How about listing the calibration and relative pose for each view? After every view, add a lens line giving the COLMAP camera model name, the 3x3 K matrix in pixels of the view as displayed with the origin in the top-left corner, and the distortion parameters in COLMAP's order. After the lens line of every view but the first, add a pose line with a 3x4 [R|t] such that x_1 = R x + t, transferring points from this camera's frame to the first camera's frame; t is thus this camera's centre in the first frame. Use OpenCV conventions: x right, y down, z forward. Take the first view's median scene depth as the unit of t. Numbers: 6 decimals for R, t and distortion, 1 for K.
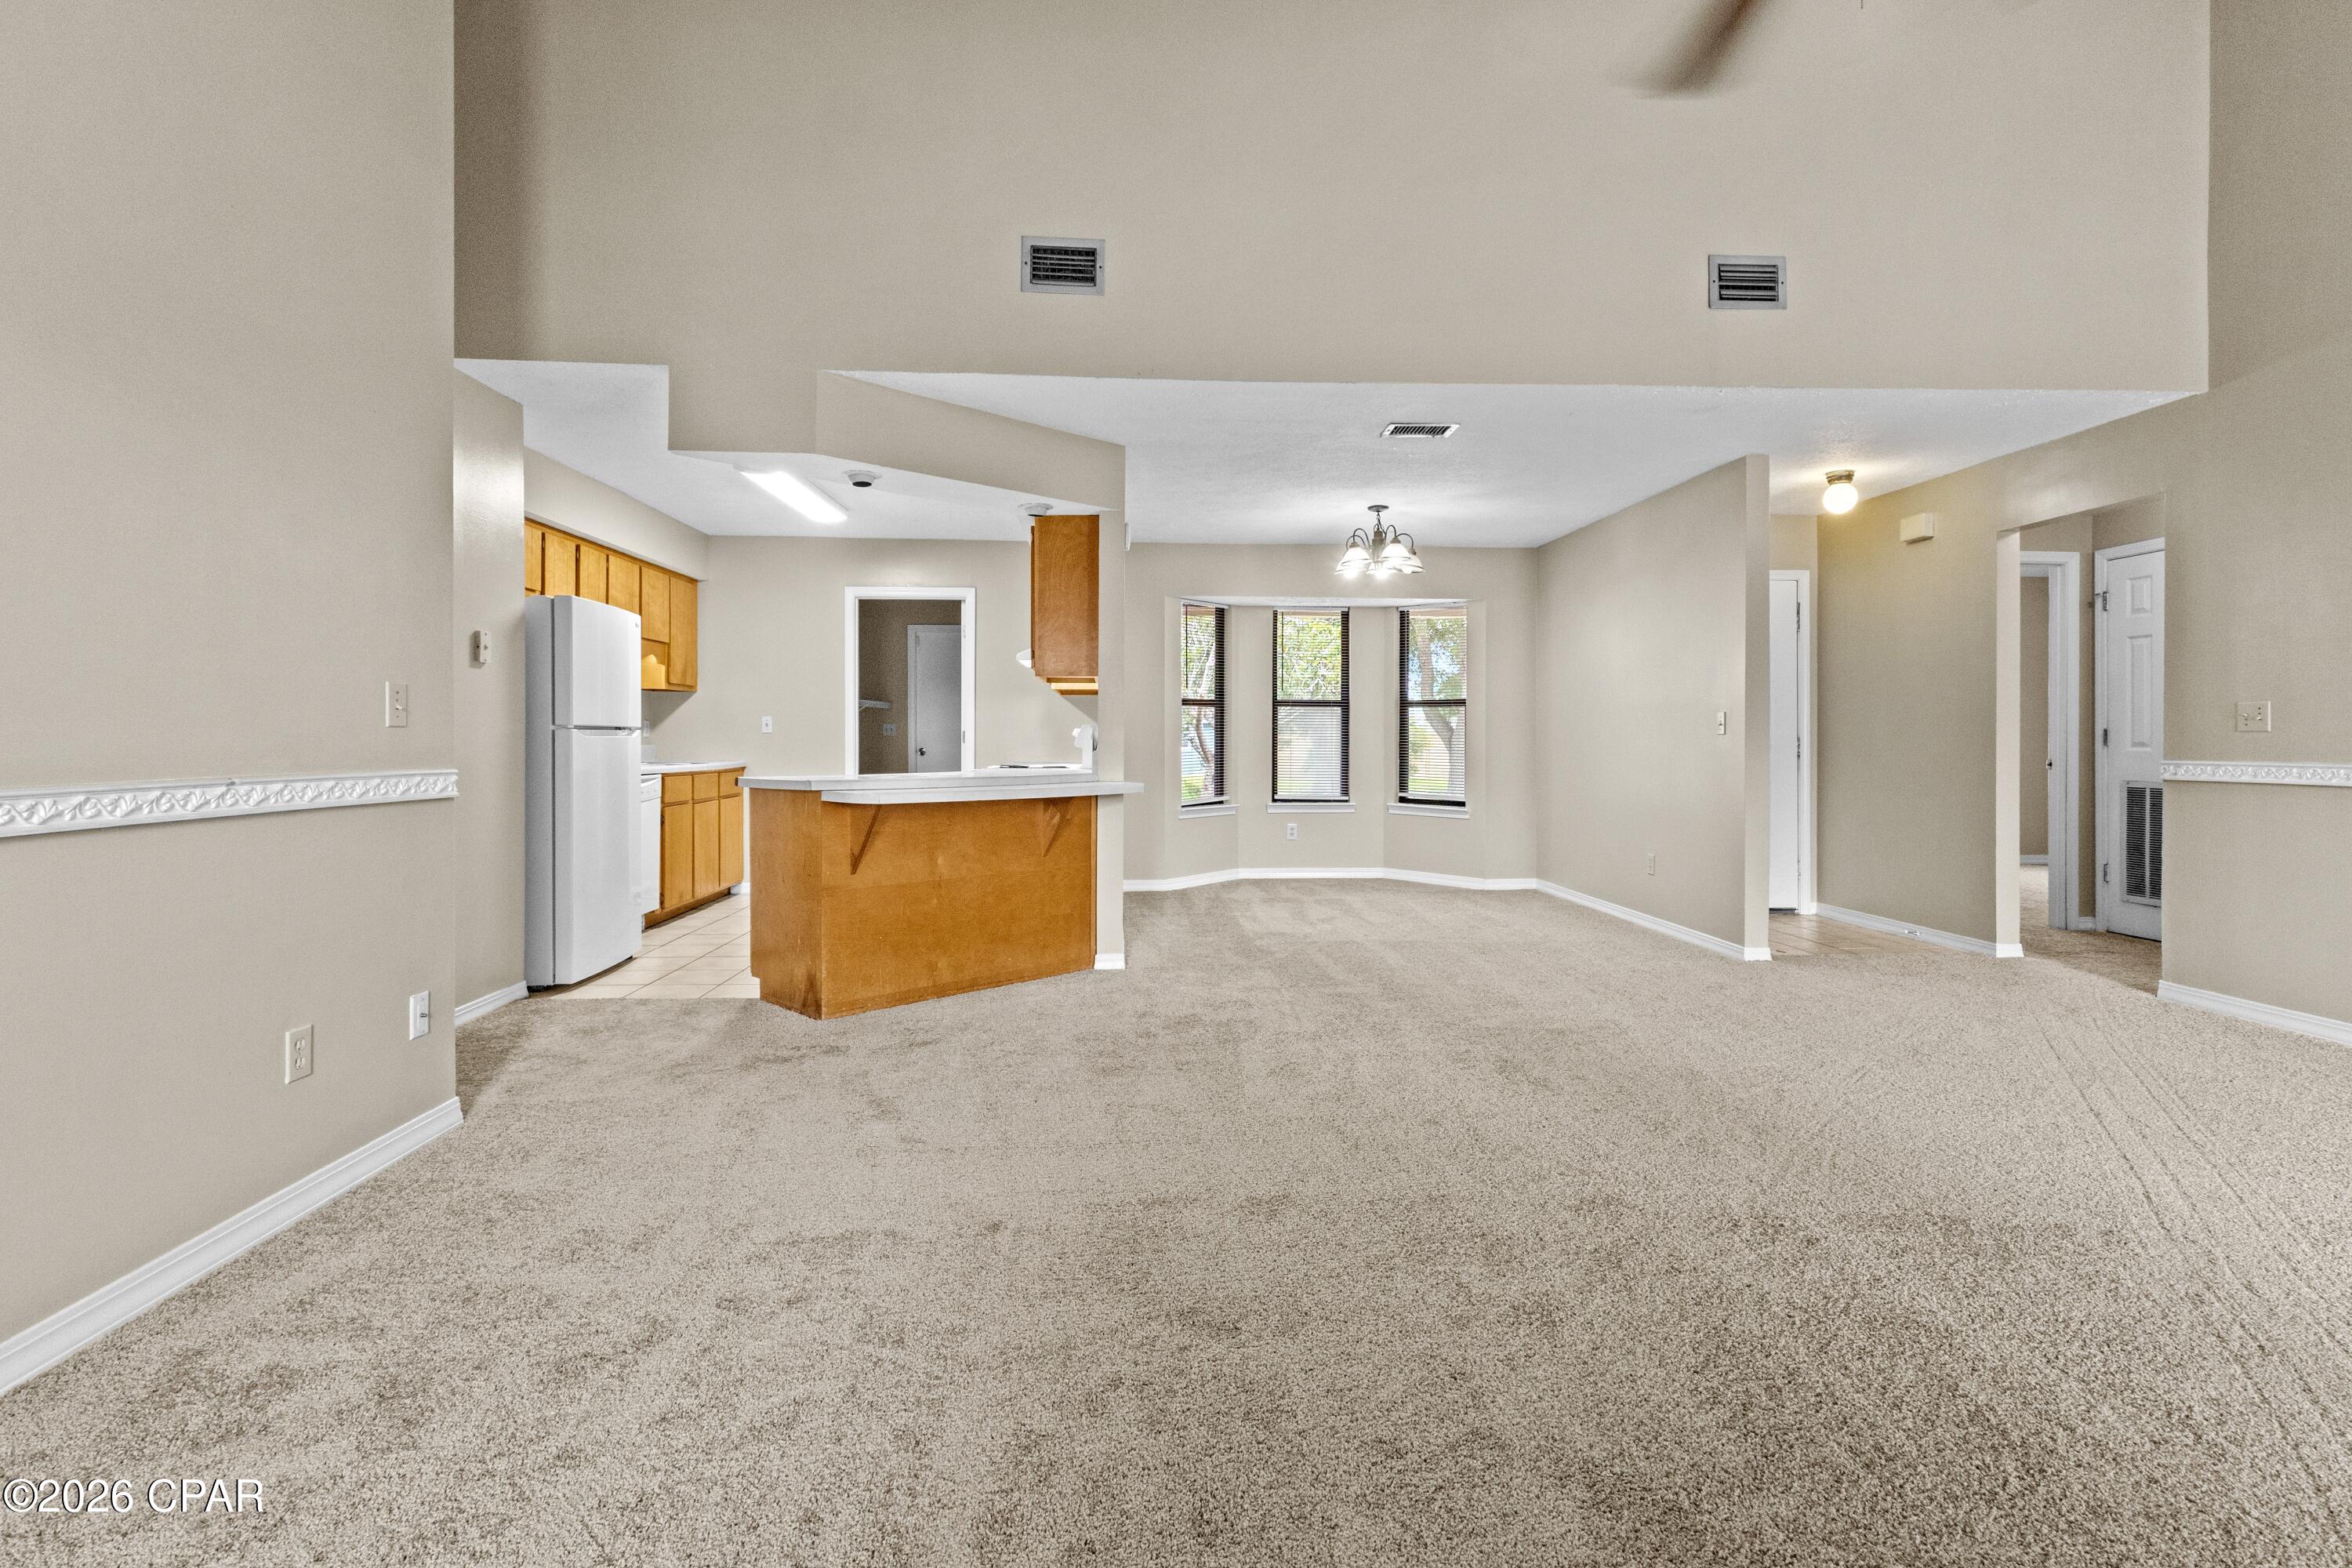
lens RADIAL K [[1090.9, 0, 1176.7], [0, 1090.9, 741.5], [0, 0, 1]] dist [0.001168, 0.000254]
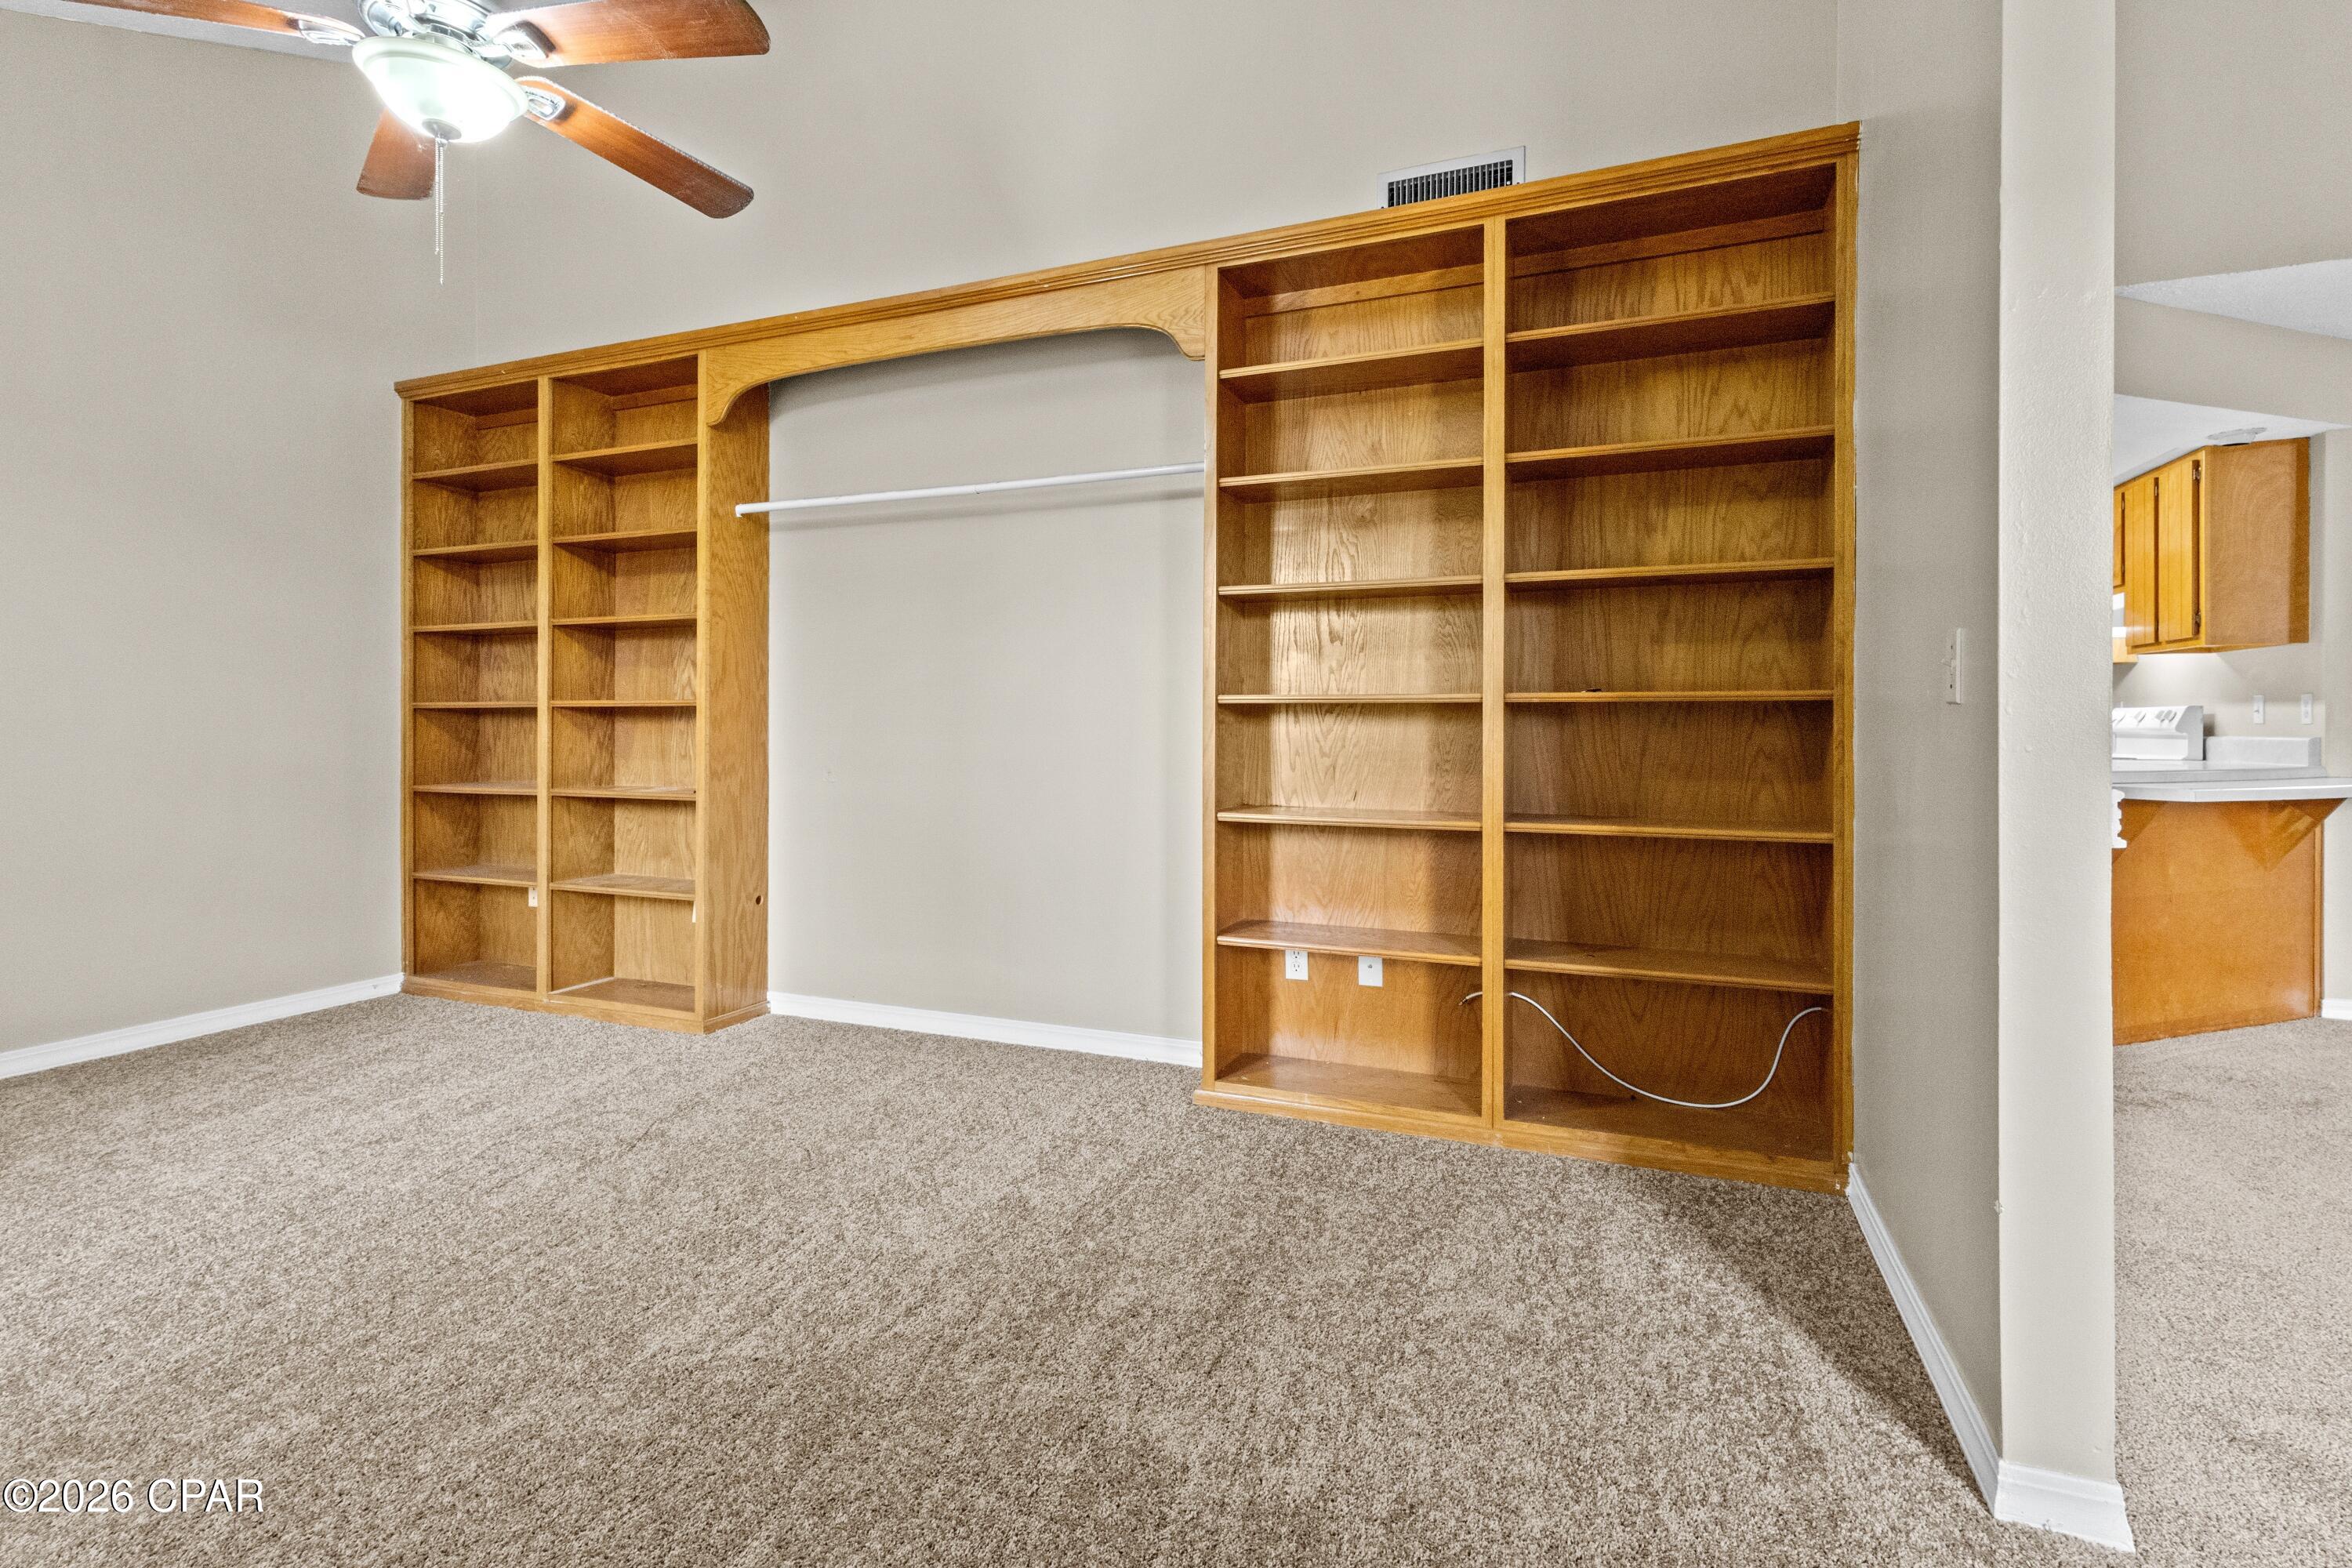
lens RADIAL K [[1102.6, 0, 1176.7], [0, 1102.6, 728.0], [0, 0, 1]] dist [0.002222, 0.000342]
pose [[0.902976, -0.002608, -0.429683, -0.470907], [-0.000329, 0.999977, -0.006761, 0.006649], [0.429691, 0.006247, 0.902955, -0.068791]]
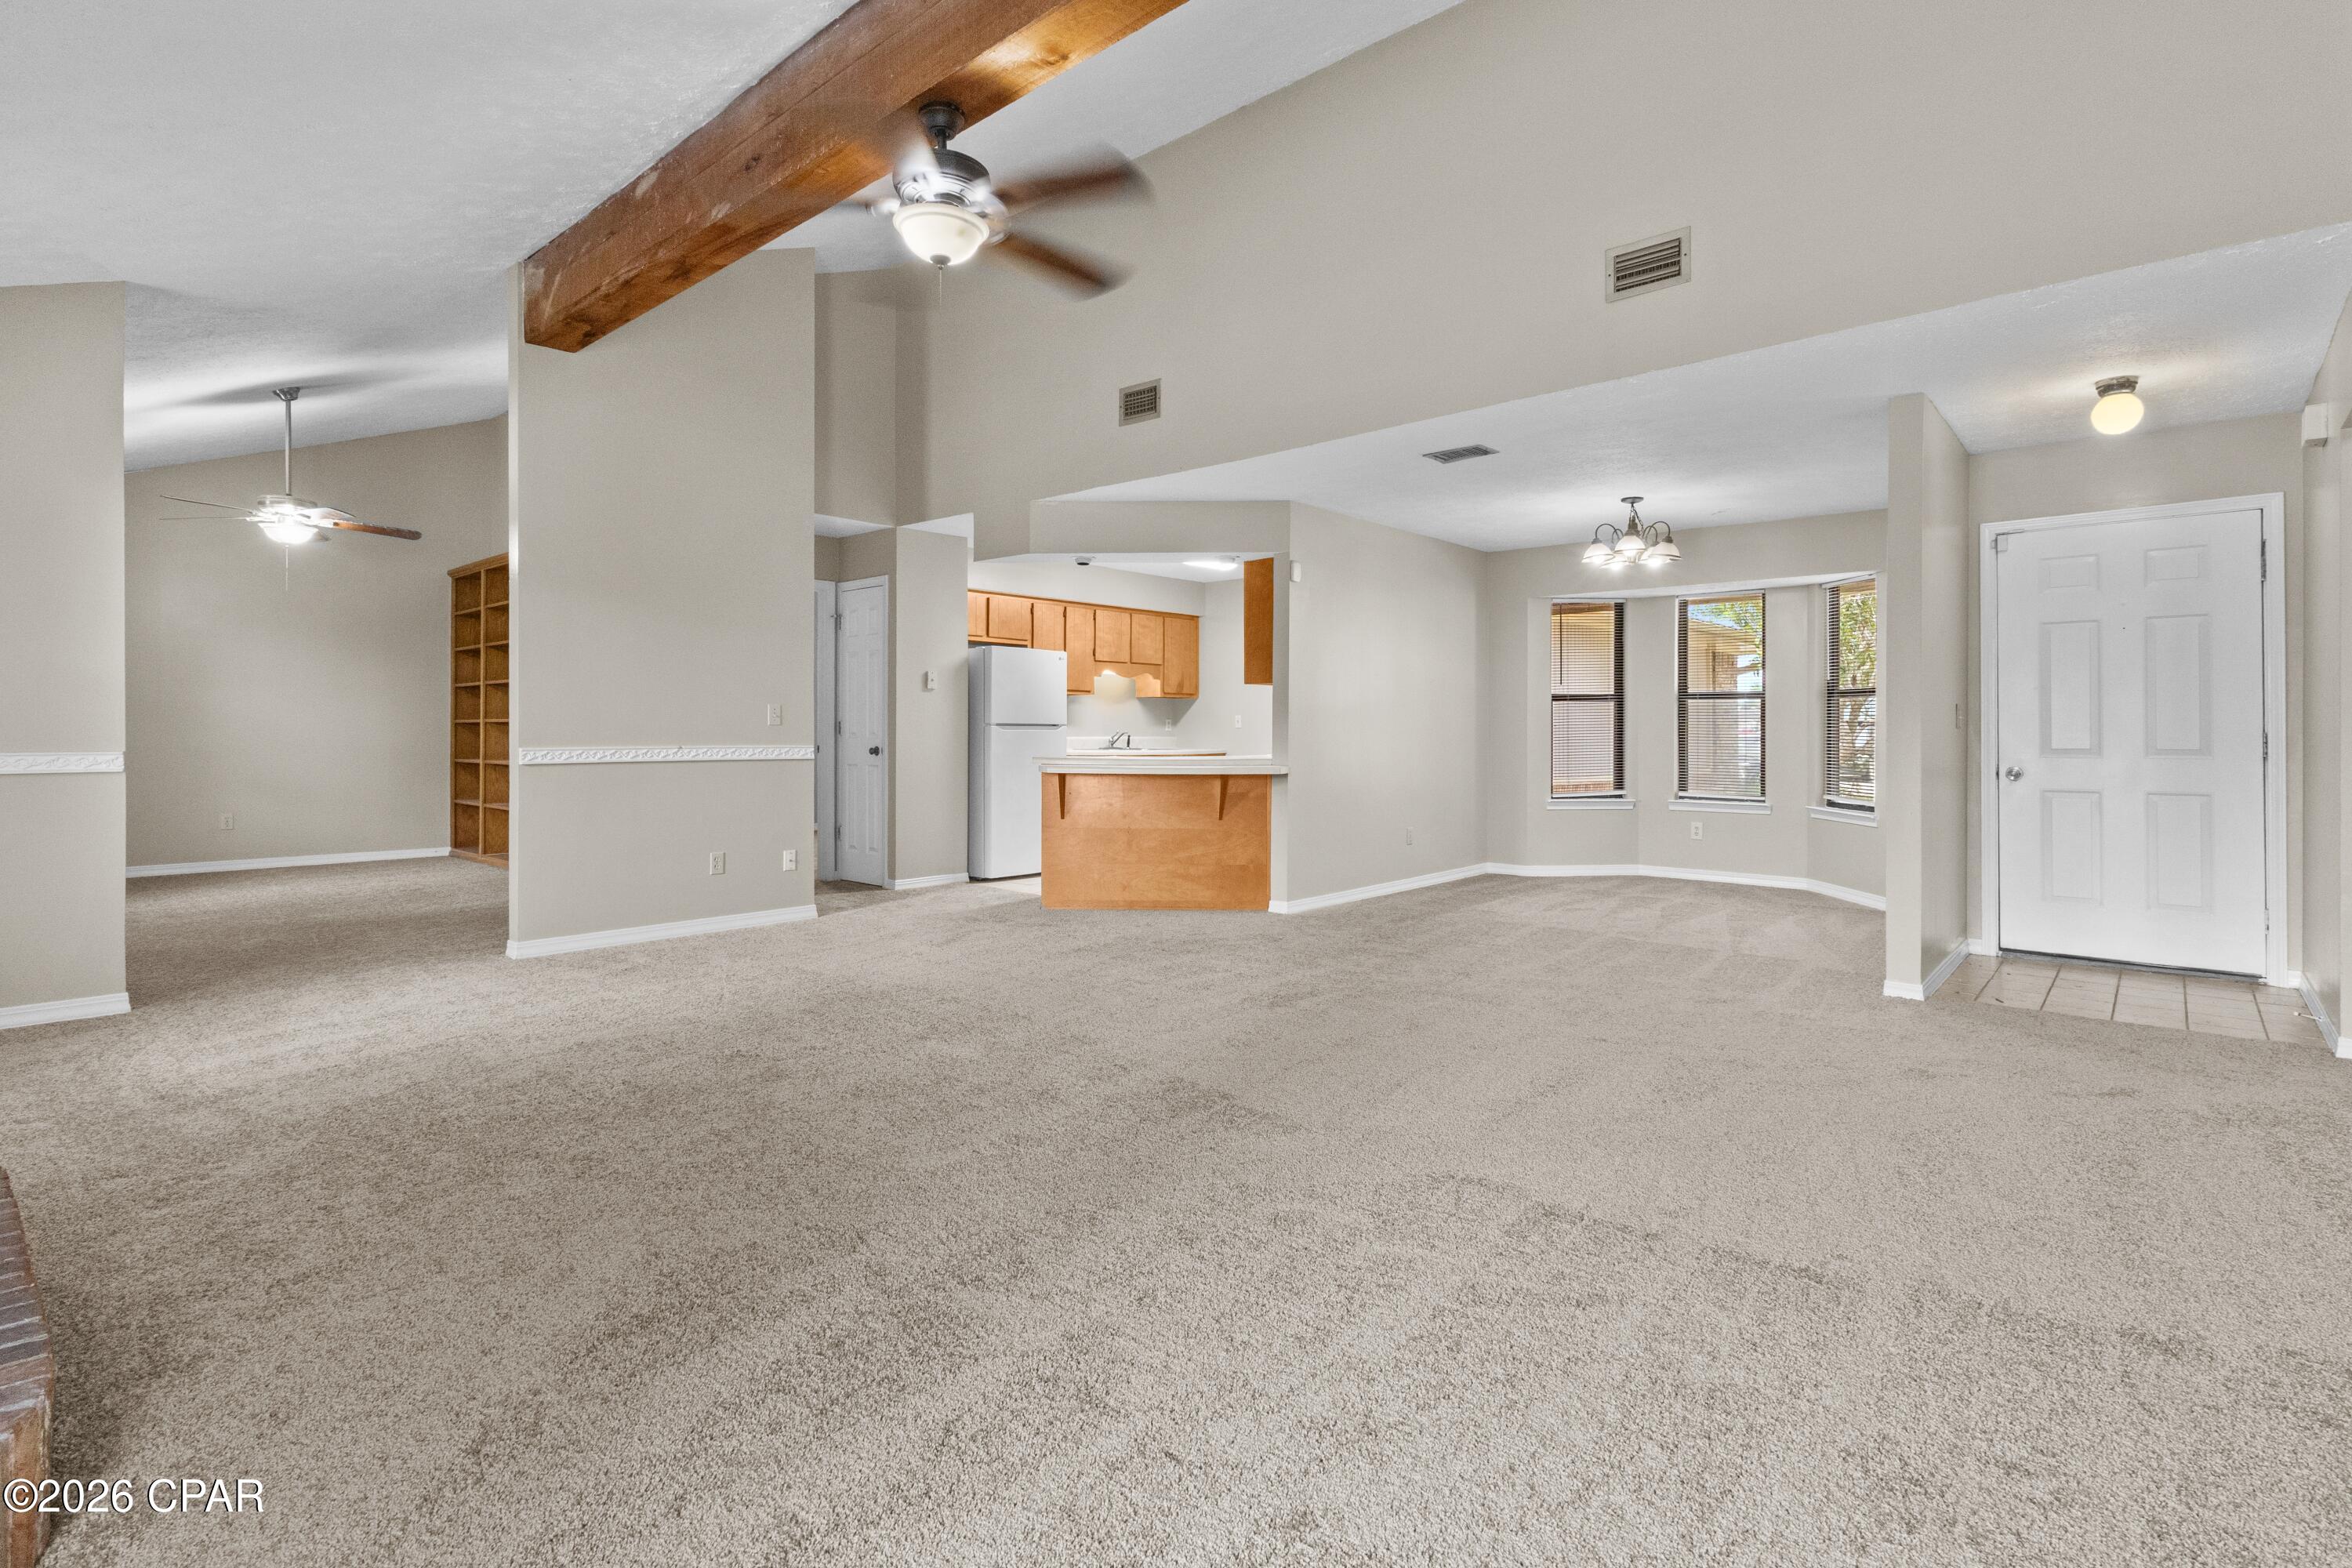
lens RADIAL K [[1102.6, 0, 1176.7], [0, 1102.6, 728.0], [0, 0, 1]] dist [0.002222, 0.000342]
pose [[0.706653, -0.002048, -0.707557, 0.757062], [-0.003902, 0.999969, -0.006791, 0.002381], [0.707550, 0.007560, 0.706623, 0.005579]]
